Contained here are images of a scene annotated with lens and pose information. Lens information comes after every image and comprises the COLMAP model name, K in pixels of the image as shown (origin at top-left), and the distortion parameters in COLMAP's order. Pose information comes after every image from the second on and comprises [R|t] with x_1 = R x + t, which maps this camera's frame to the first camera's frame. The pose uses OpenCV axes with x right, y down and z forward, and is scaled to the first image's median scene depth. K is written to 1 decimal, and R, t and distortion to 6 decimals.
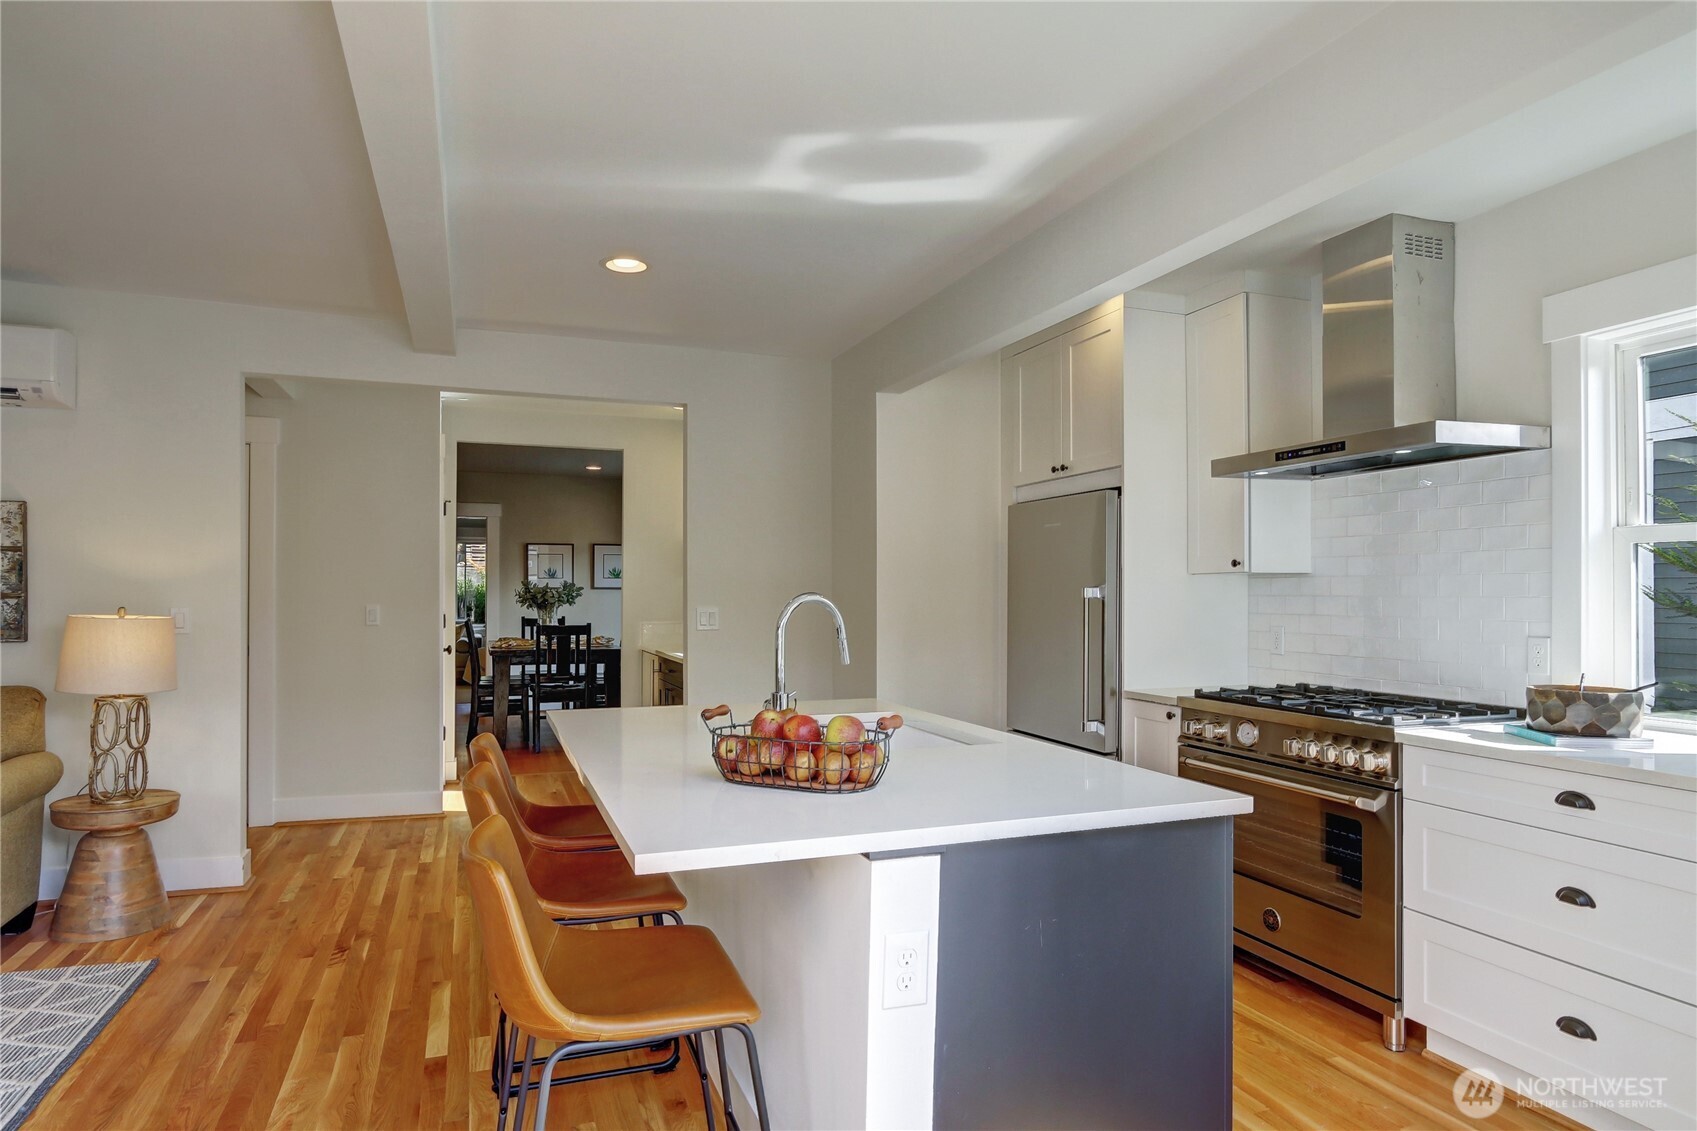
lens RADIAL K [[981.5, 0, 844.4], [0, 981.5, 568.7], [0, 0, 1]] dist [0.003820, -0.000596]
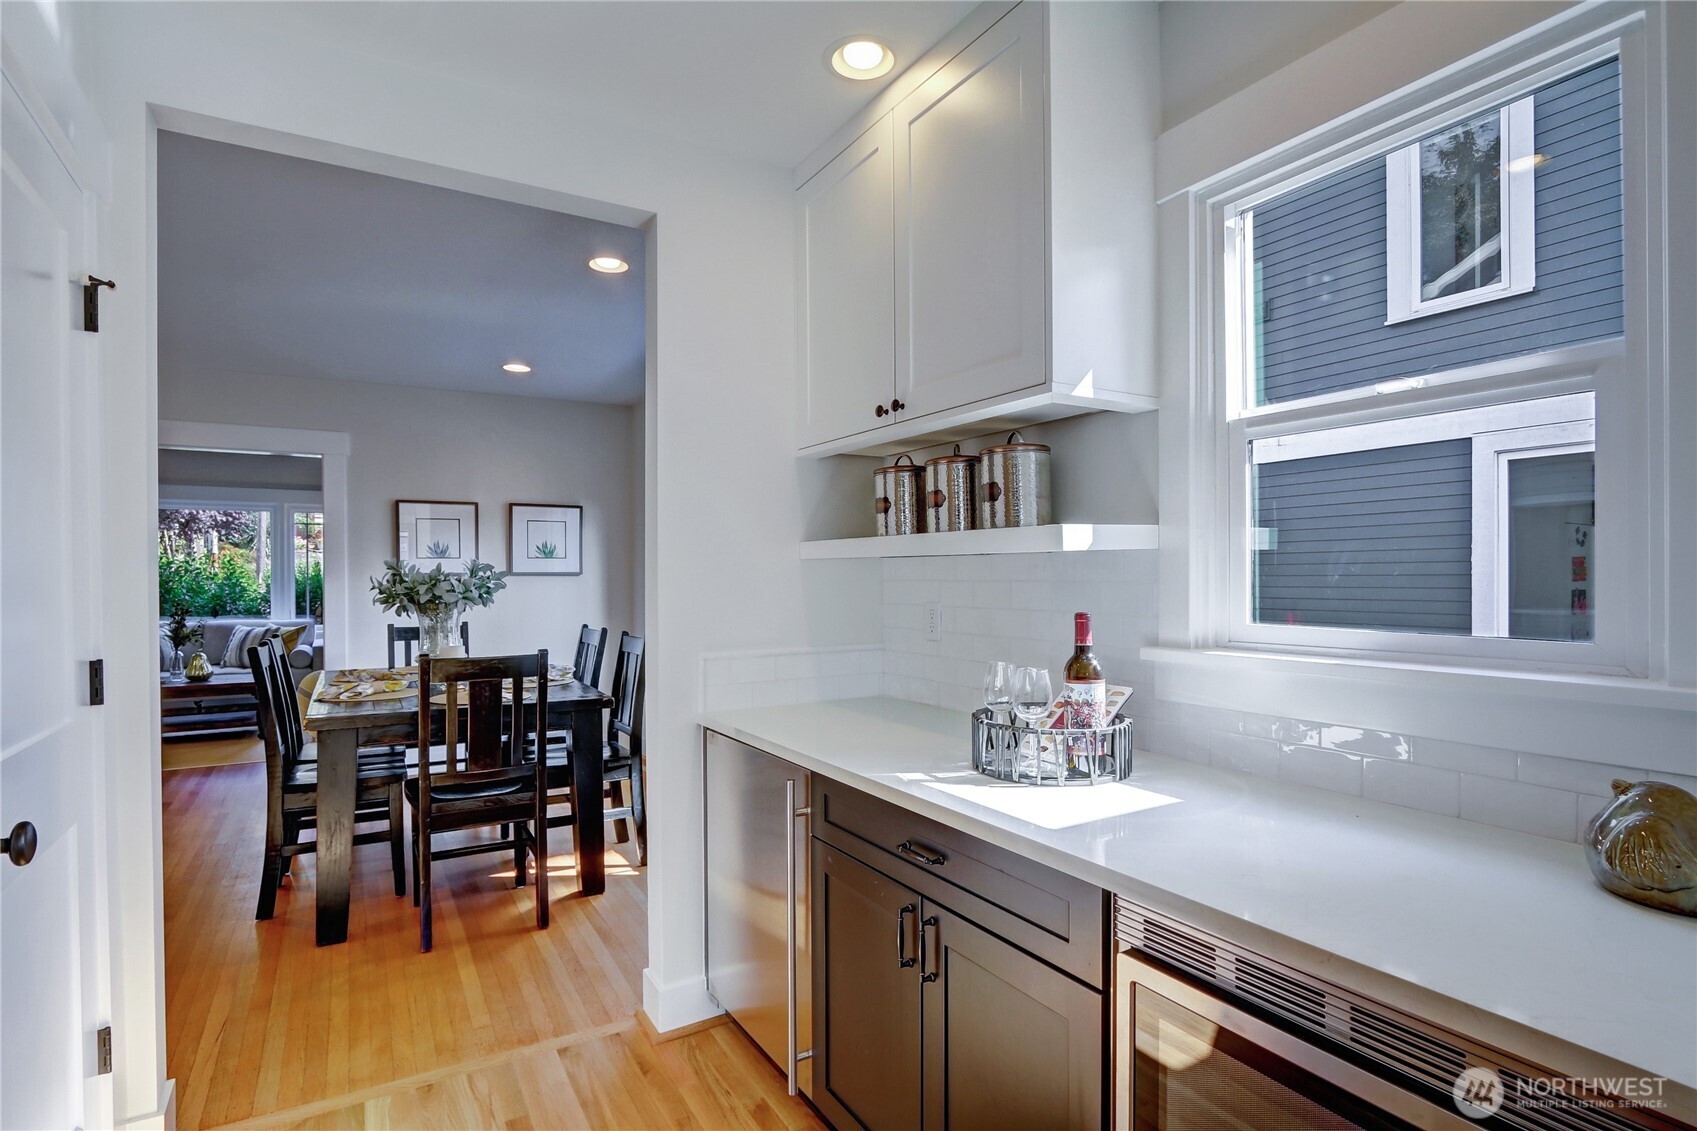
lens RADIAL K [[839.3, 0, 855.9], [0, 839.3, 579.6], [0, 0, 1]] dist [0.000795, -0.000807]
pose [[0.982948, -0.004353, 0.183834, -0.167255], [-0.000358, 0.999673, 0.025582, 0.011170], [-0.183885, -0.025211, 0.982624, 0.522359]]
